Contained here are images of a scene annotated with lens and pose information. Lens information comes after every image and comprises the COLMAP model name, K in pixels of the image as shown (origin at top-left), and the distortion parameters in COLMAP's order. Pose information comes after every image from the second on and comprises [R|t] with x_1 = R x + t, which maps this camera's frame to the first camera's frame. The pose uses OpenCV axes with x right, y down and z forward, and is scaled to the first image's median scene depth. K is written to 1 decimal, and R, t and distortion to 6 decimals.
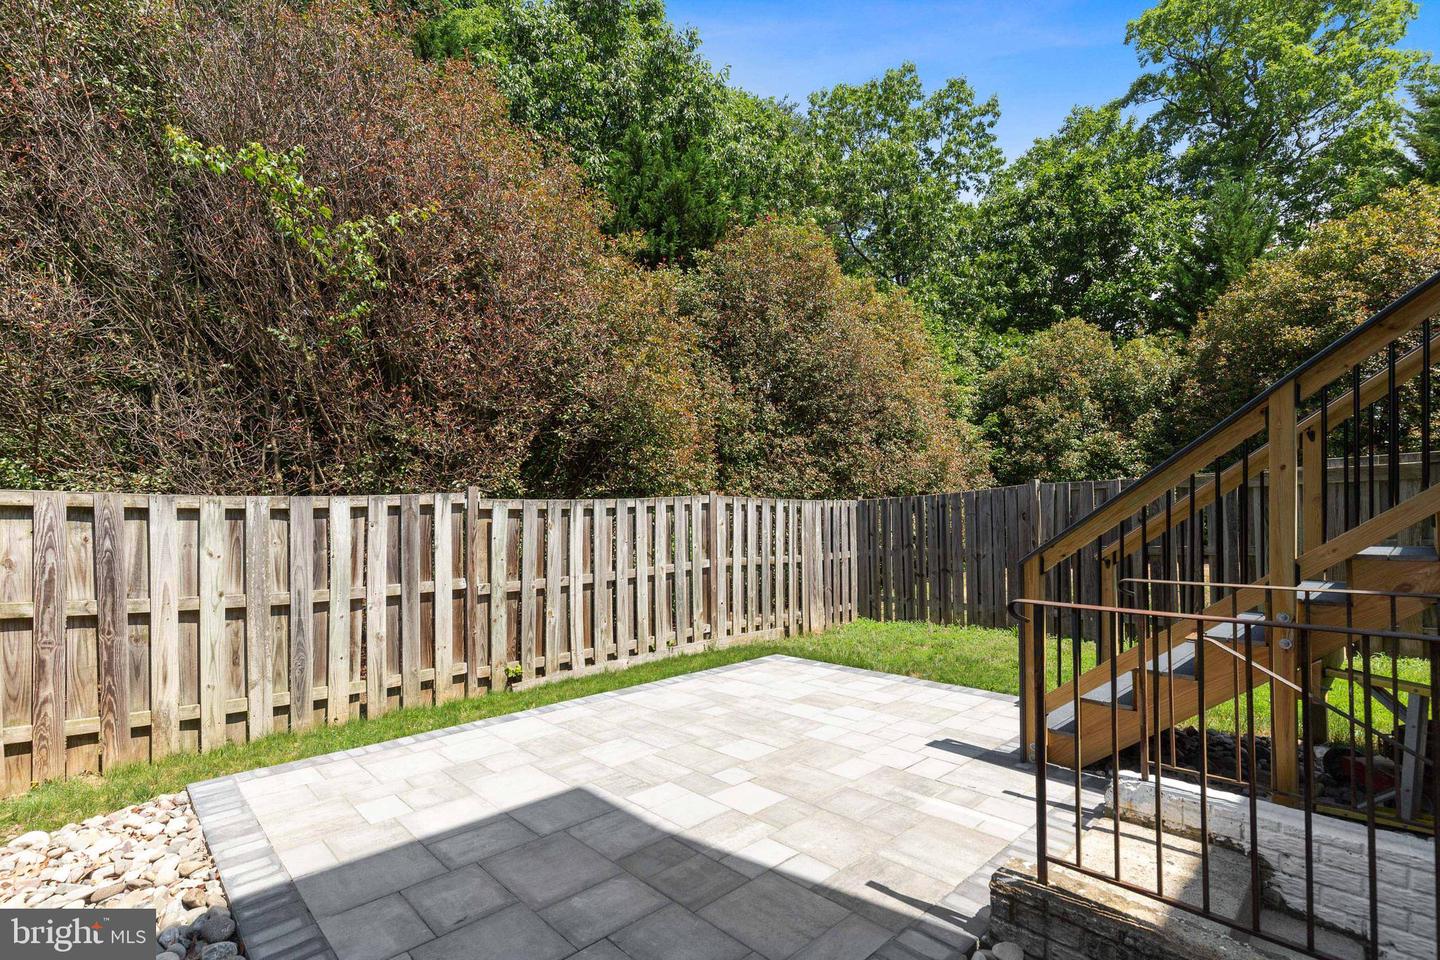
lens RADIAL K [[662.8, 0, 726.4], [0, 662.8, 515.6], [0, 0, 1]] dist [0.010774, -0.002526]
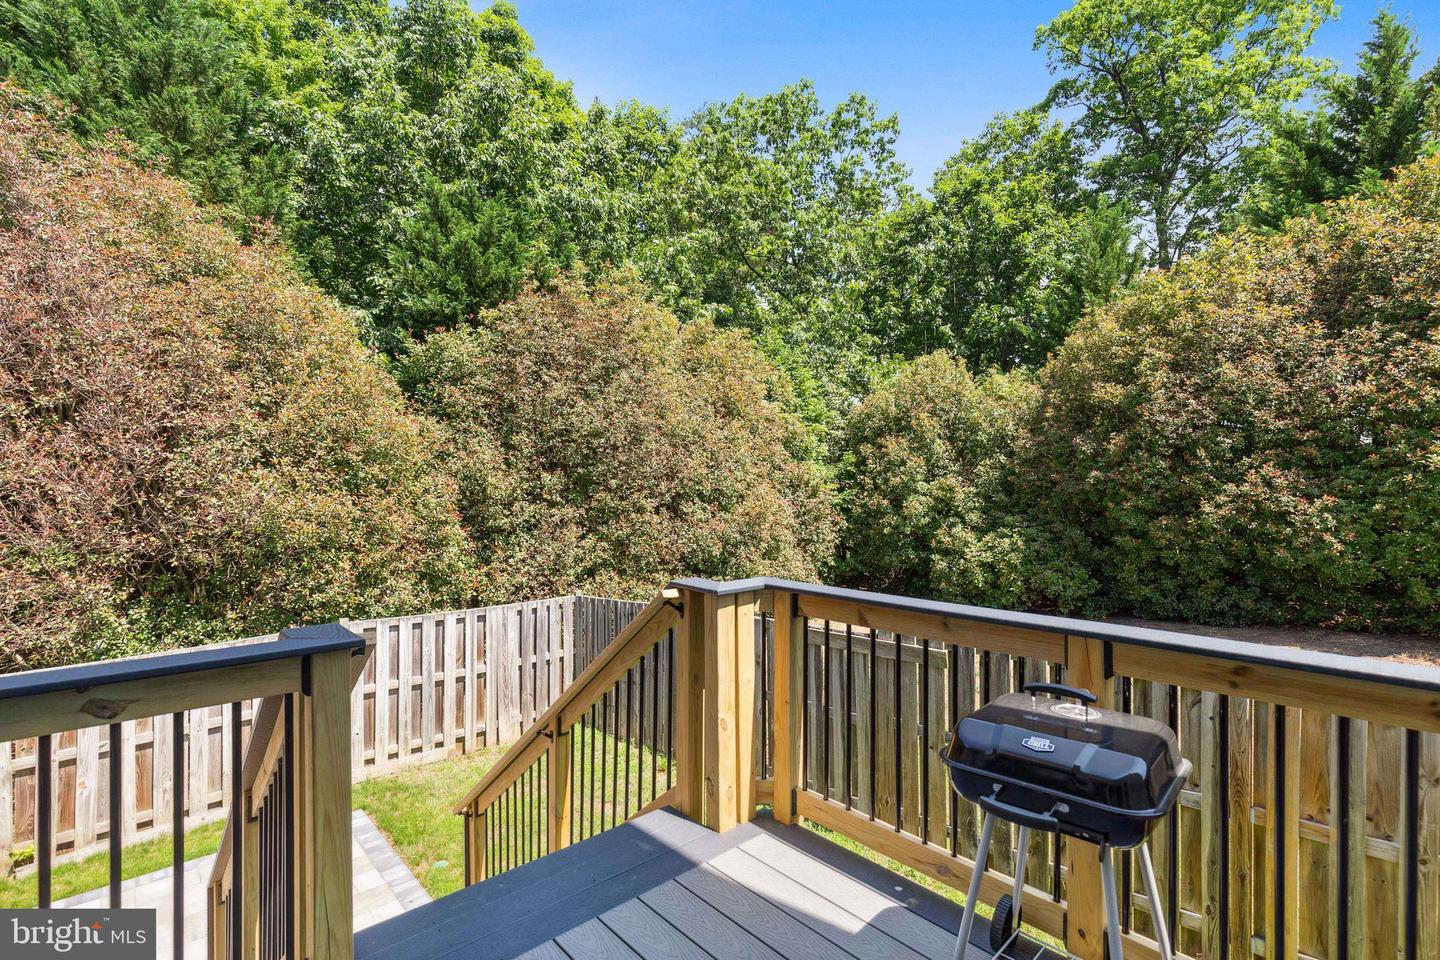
lens RADIAL K [[662.8, 0, 721.2], [0, 662.8, 486.9], [0, 0, 1]] dist [0.010774, -0.002526]
pose [[0.999436, -0.001888, -0.033528, 0.245934], [0.001733, 0.999988, -0.004650, -0.097706], [0.033537, 0.004589, 0.999427, 0.020299]]
